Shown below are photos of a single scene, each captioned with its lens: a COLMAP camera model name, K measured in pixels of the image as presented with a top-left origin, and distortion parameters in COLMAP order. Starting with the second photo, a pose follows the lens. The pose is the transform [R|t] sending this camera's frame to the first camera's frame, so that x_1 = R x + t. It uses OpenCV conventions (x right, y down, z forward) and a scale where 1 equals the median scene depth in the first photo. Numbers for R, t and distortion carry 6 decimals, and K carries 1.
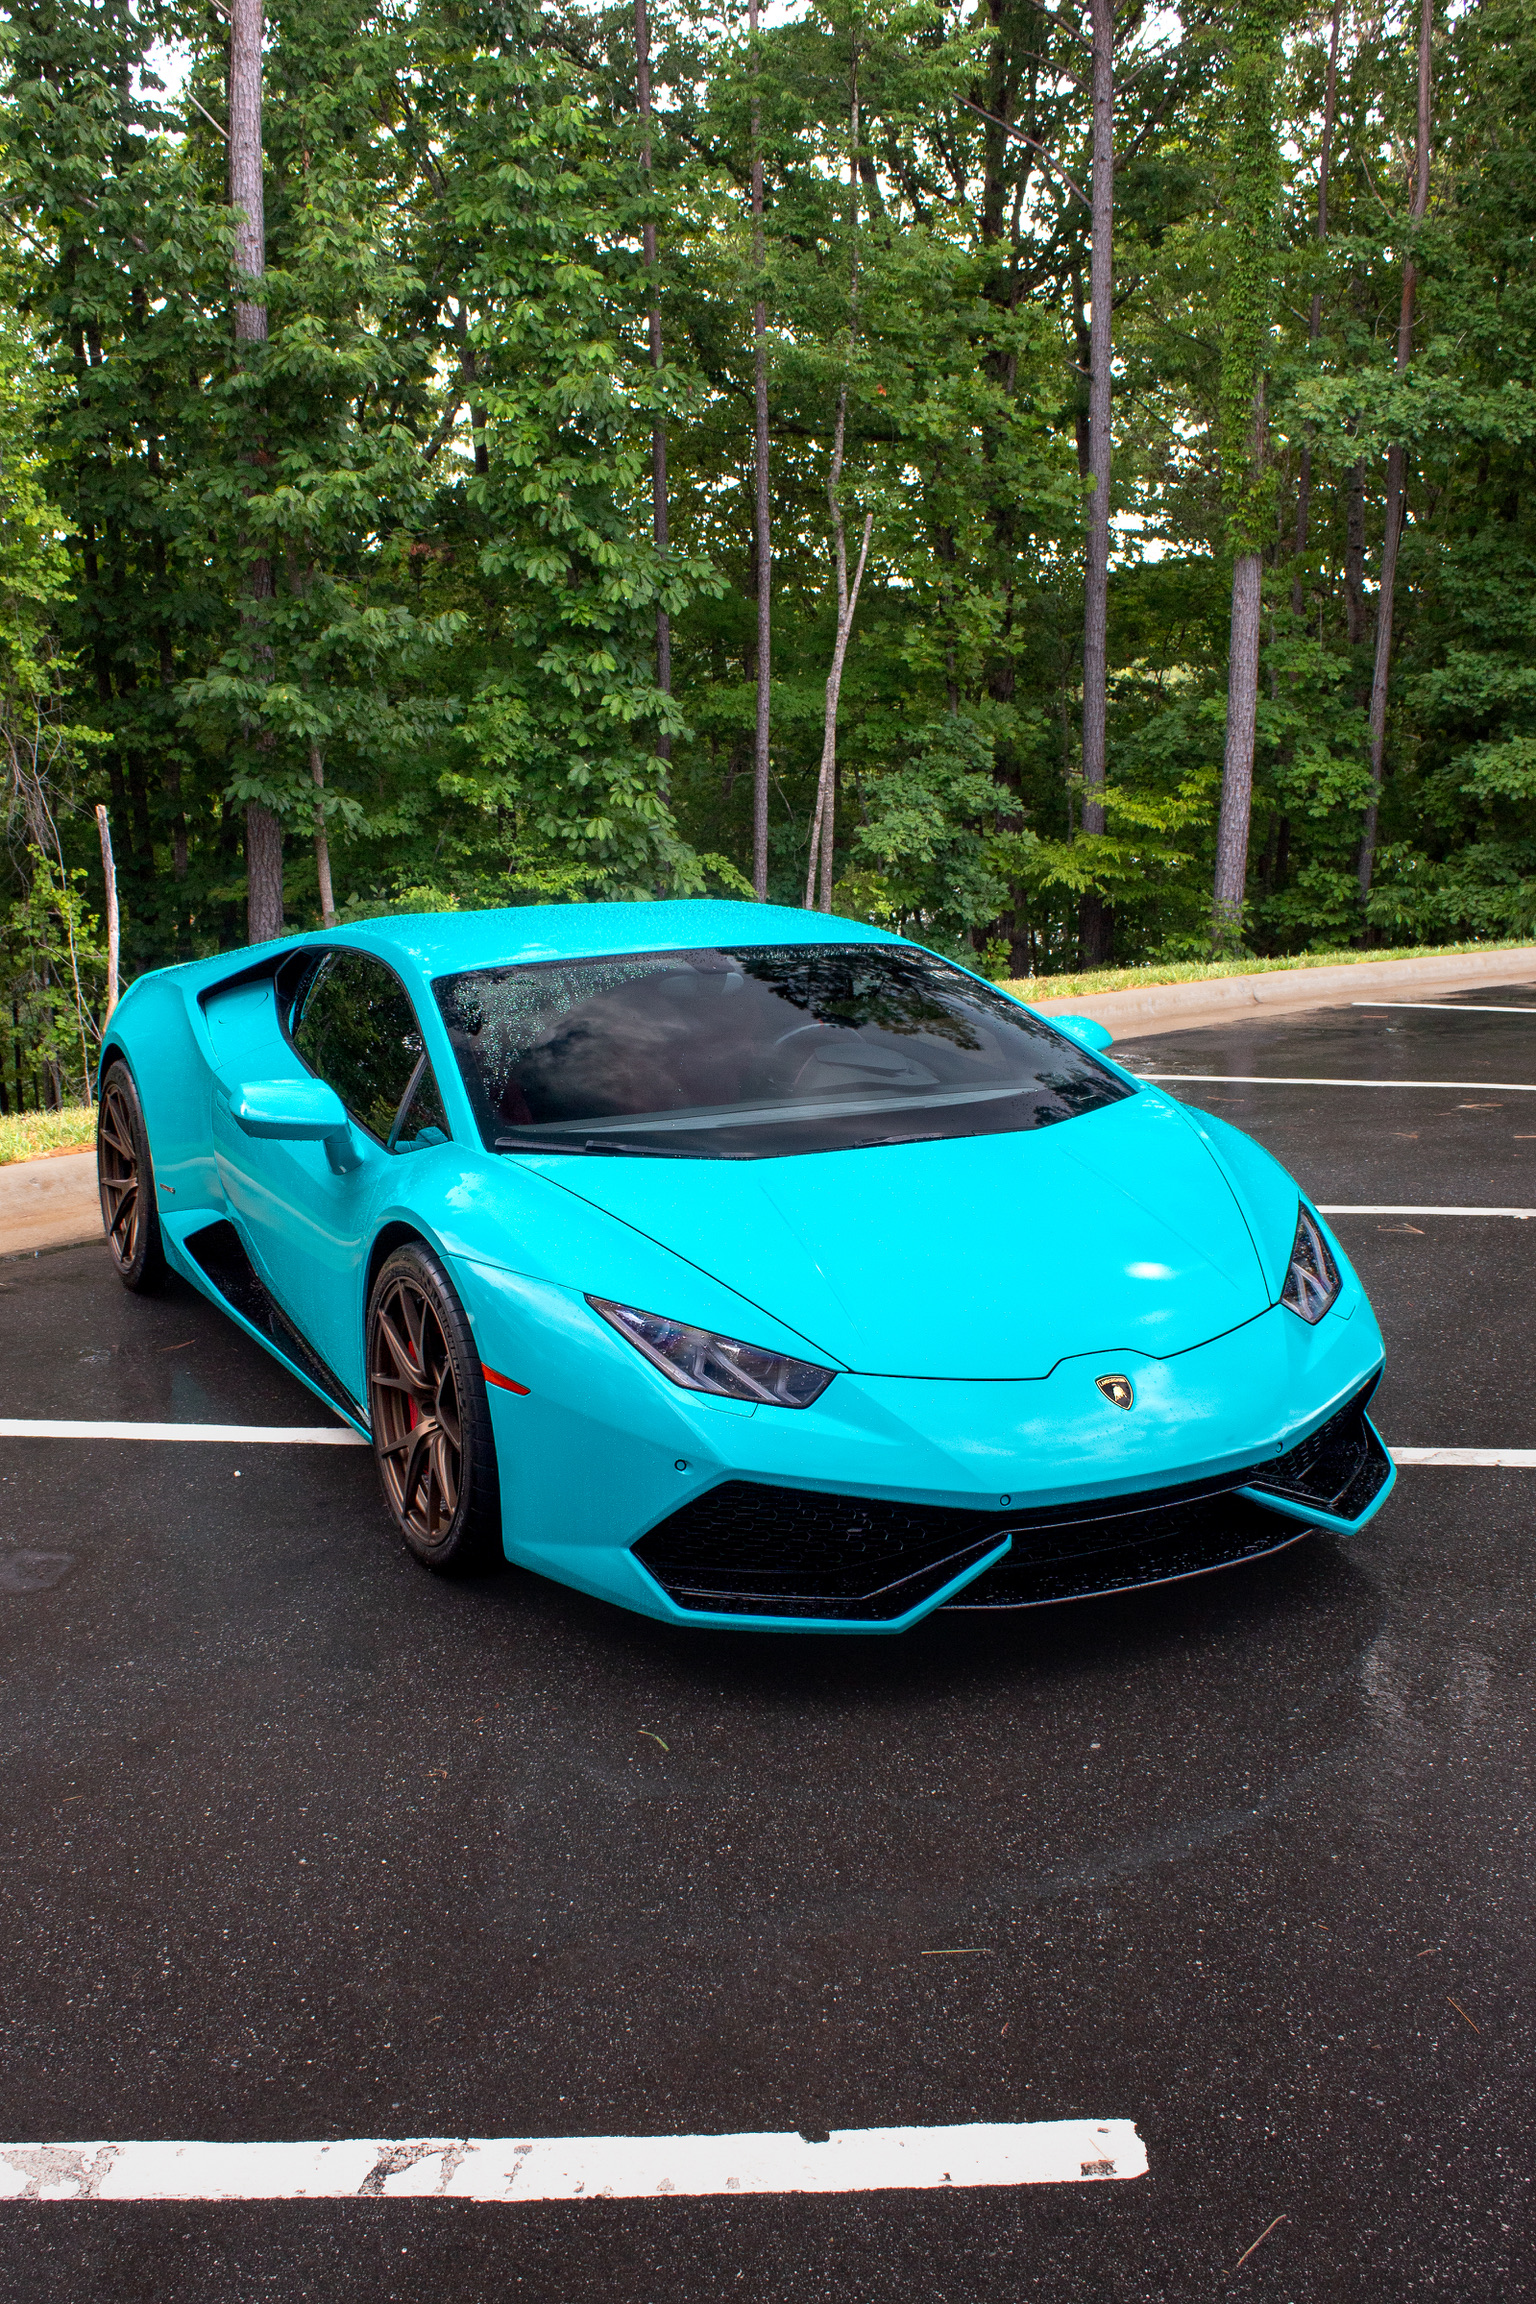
lens RADIAL K [[2108.6, 0, 689.8], [0, 2108.6, 1153.0], [0, 0, 1]] dist [-0.177794, 0.106763]
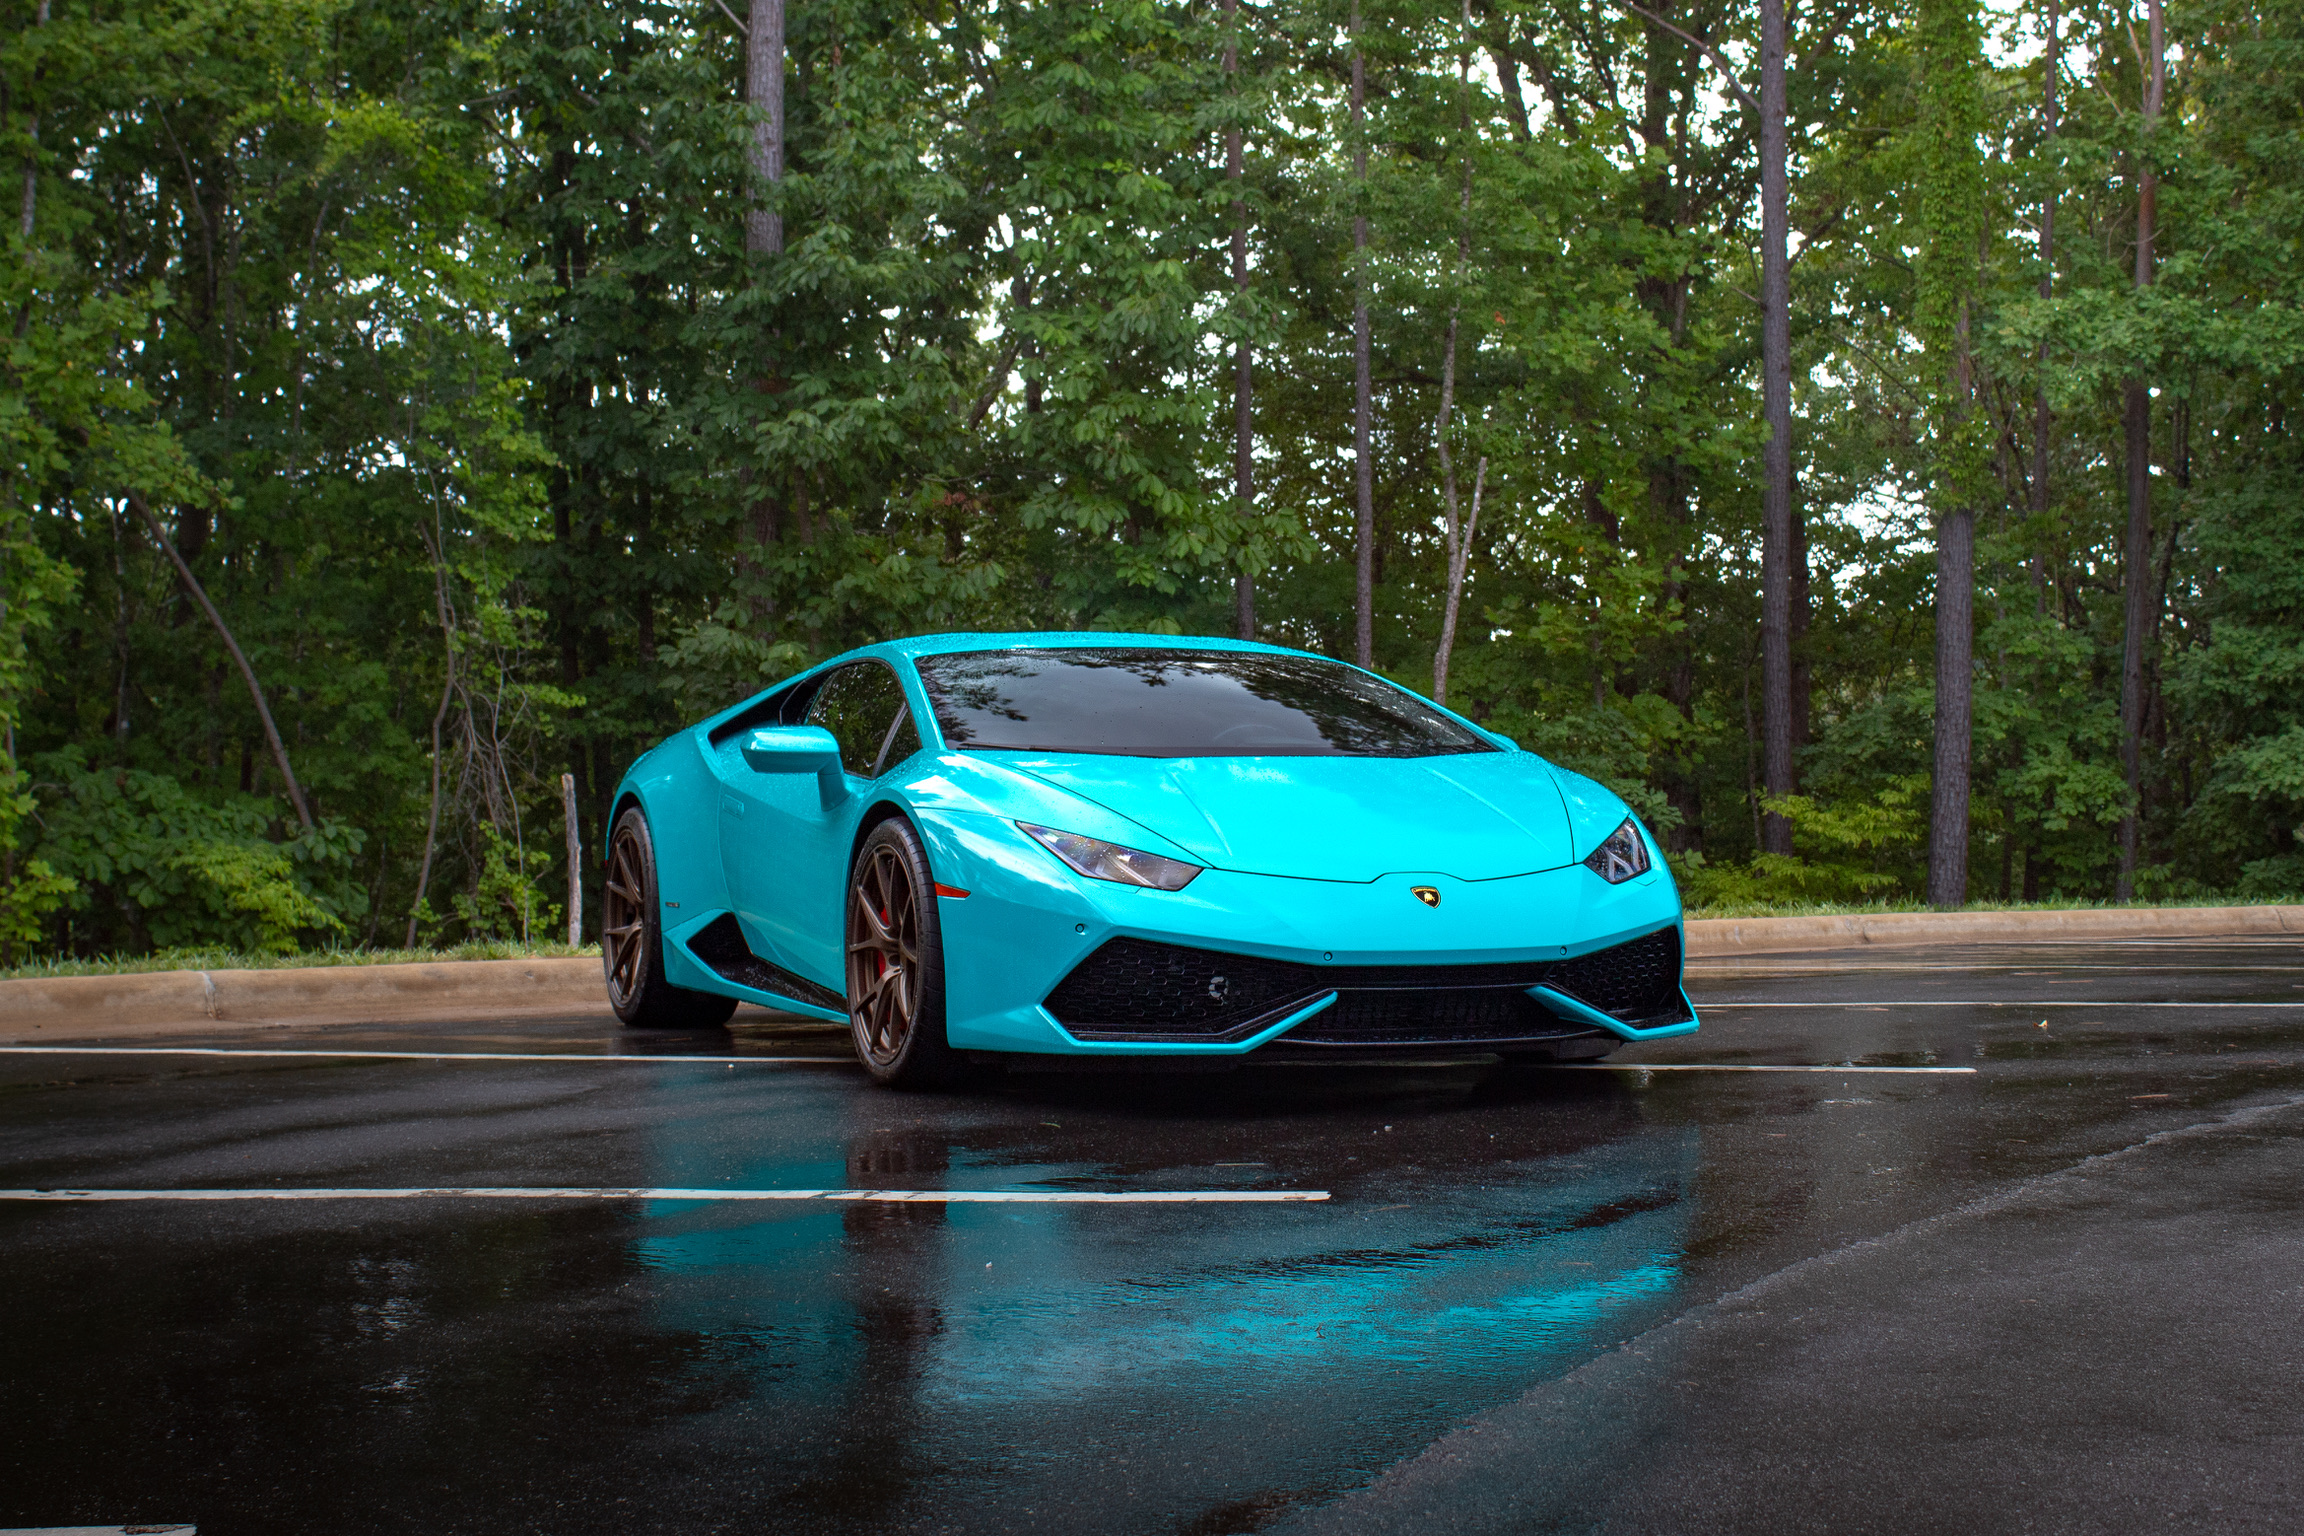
lens RADIAL K [[2998.7, 0, 1152.0], [0, 2998.7, 768.0], [0, 0, 1]] dist [-0.167471, -0.018068]
pose [[0.997857, 0.007720, -0.064976, 0.032378], [-0.022244, 0.973897, -0.225897, 0.094843], [0.061536, 0.226858, 0.971982, -0.167241]]
